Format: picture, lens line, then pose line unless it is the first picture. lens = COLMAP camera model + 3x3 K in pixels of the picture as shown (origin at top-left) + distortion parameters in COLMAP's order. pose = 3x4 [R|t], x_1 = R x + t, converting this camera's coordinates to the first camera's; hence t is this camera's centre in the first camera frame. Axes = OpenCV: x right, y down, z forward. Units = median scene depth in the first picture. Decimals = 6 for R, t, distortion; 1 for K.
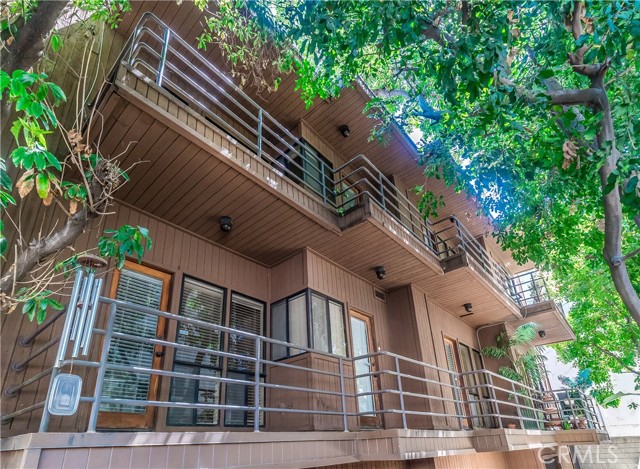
lens RADIAL K [[318.1, 0, 320.1], [0, 318.1, 233.9], [0, 0, 1]] dist [0.002924, -0.000465]
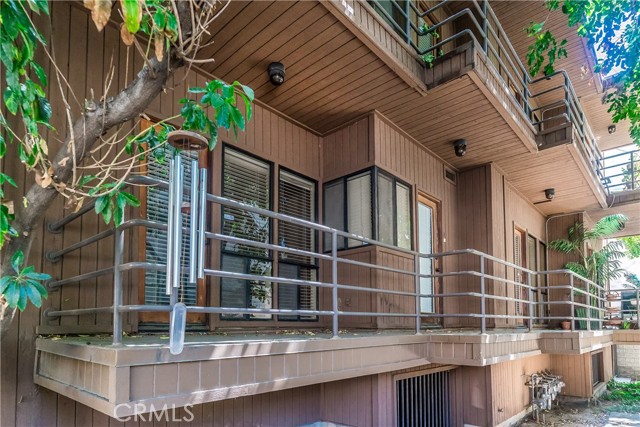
lens RADIAL K [[388.1, 0, 319.5], [0, 388.1, 214.5], [0, 0, 1]] dist [0.001154, -0.001451]
pose [[0.998671, 0.046828, -0.021542, -0.143127], [-0.037565, 0.947372, 0.317925, -0.010391], [0.035296, -0.316693, 0.947871, 0.073832]]
